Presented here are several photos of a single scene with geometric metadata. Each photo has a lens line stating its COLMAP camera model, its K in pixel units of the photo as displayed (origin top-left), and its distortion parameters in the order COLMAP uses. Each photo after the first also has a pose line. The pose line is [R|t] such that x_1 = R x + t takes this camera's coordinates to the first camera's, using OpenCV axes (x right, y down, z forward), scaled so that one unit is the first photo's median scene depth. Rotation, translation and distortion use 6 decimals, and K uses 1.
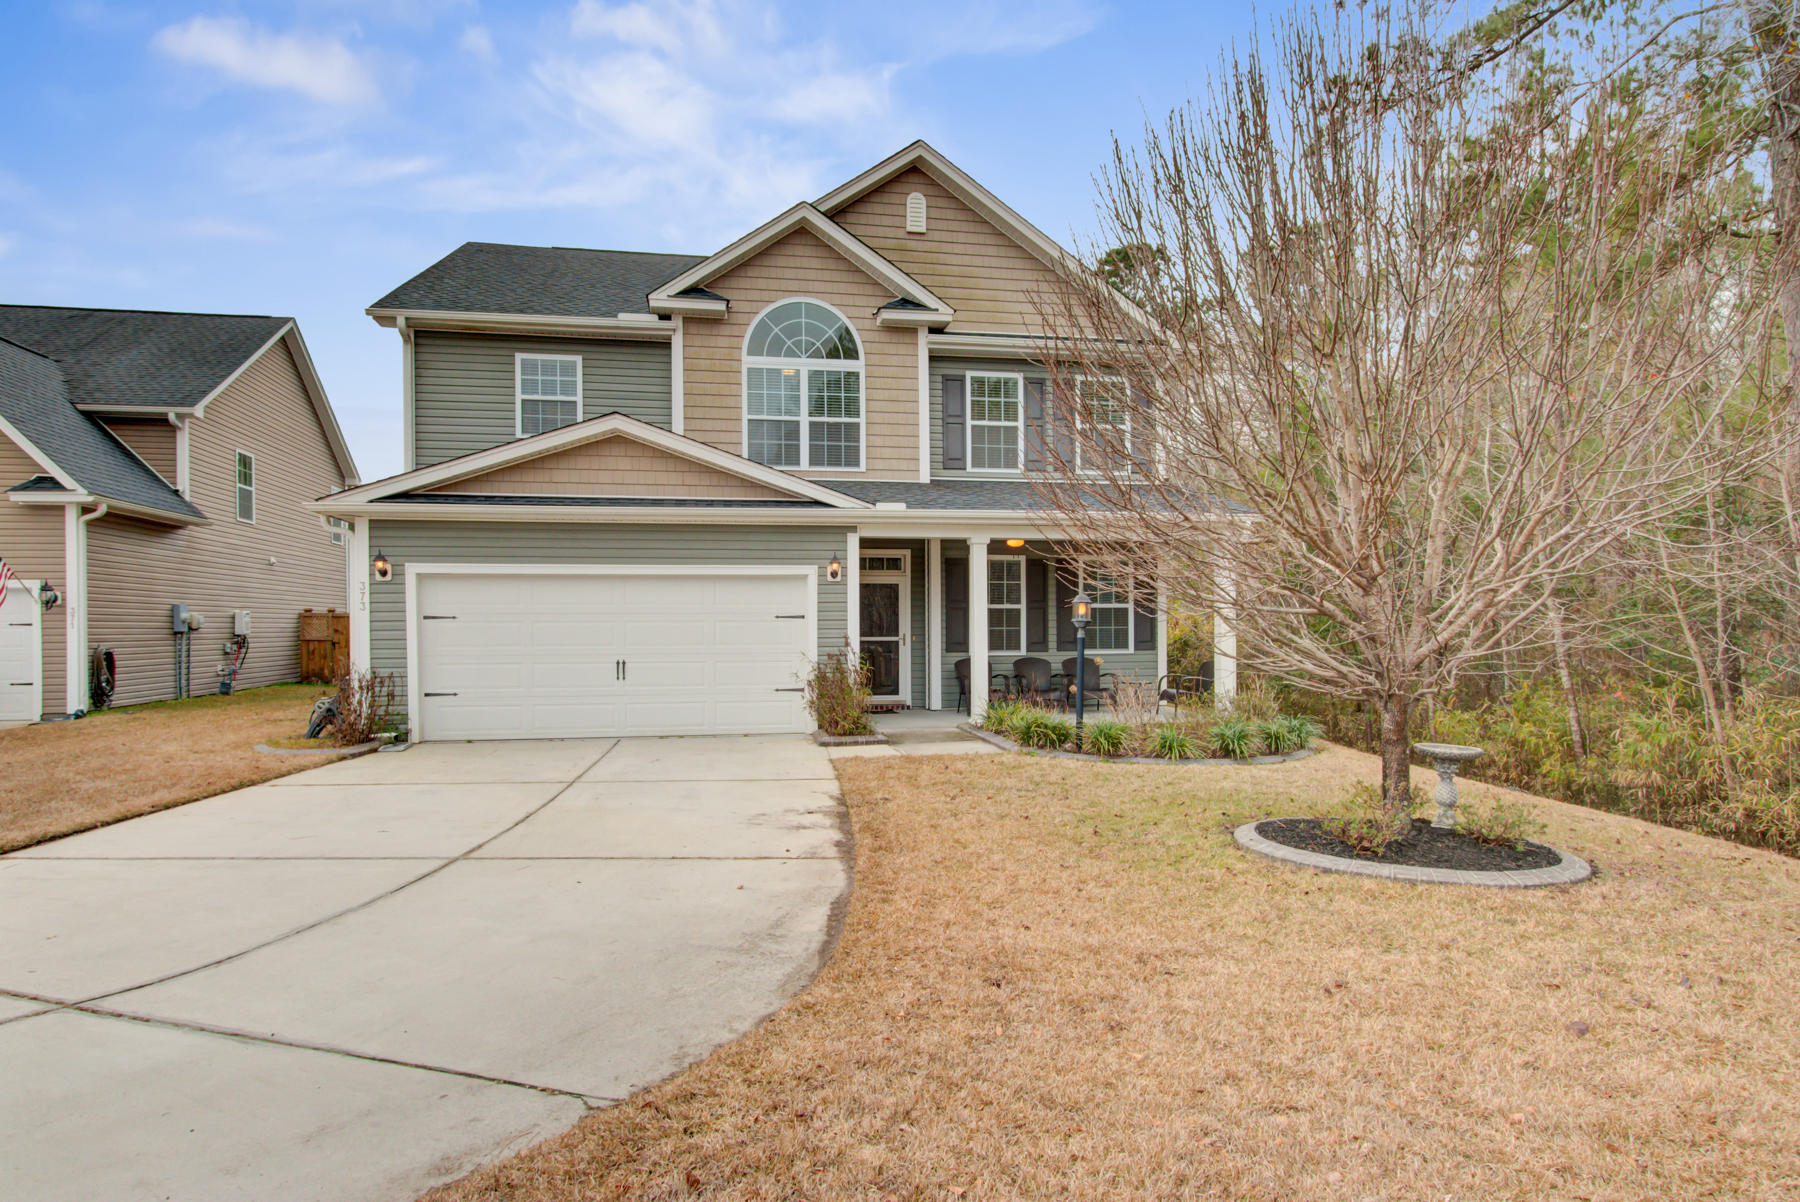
lens RADIAL K [[1002.0, 0, 903.5], [0, 1002.0, 642.7], [0, 0, 1]] dist [0.001132, -0.000668]
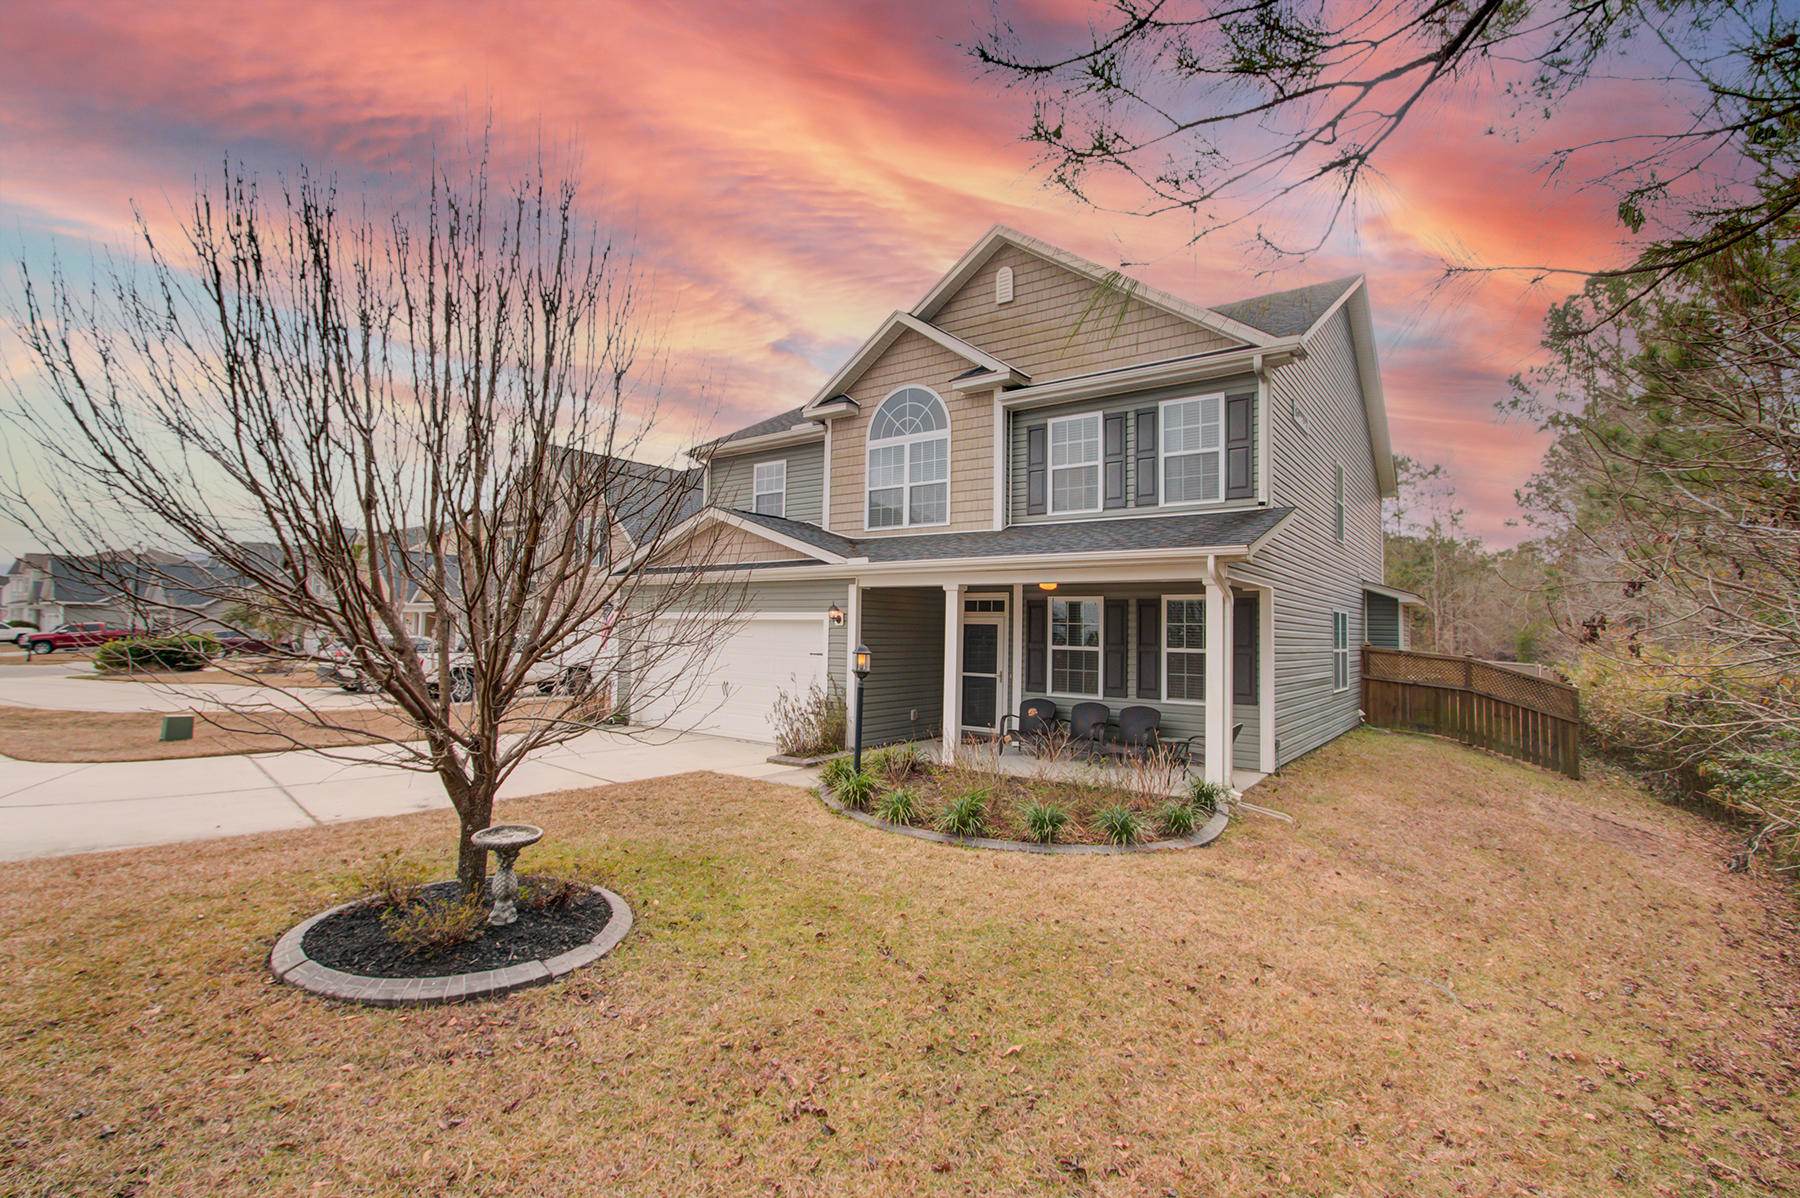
lens RADIAL K [[852.3, 0, 897.3], [0, 852.3, 577.0], [0, 0, 1]] dist [0.015741, 0.000138]
pose [[0.678435, -0.032188, -0.733955, 0.618487], [-0.034378, 0.996554, -0.075482, -0.038756], [0.733856, 0.076442, 0.674991, 0.316861]]
